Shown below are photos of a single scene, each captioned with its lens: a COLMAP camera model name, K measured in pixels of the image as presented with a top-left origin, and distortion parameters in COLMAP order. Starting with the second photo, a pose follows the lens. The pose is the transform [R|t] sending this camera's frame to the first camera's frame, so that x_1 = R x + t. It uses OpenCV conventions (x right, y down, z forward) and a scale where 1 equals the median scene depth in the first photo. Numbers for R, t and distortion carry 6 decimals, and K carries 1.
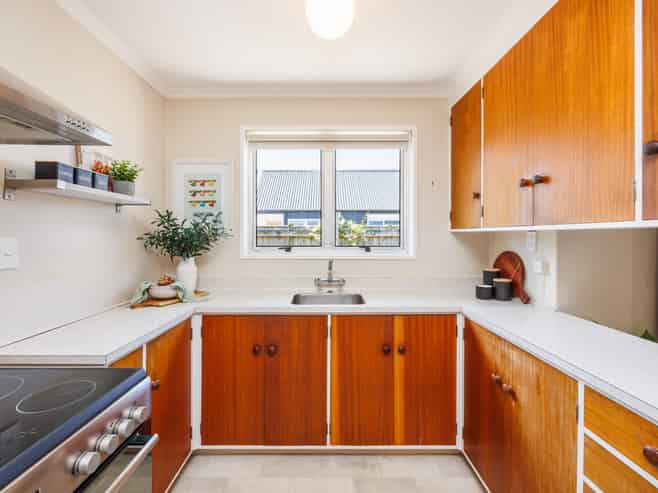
lens RADIAL K [[294.6, 0, 328.7], [0, 294.6, 233.8], [0, 0, 1]] dist [0.001188, 0.000229]
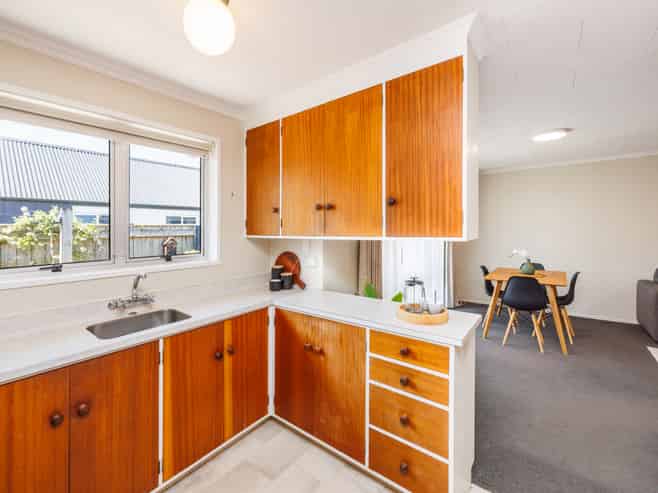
lens RADIAL K [[286.4, 0, 328.0], [0, 286.4, 230.4], [0, 0, 1]] dist [-0.001824, -0.000362]
pose [[0.618243, -0.006706, 0.785958, -0.350140], [0.003399, 0.999977, 0.005859, -0.052823], [-0.785980, -0.000951, 0.618252, 0.067561]]
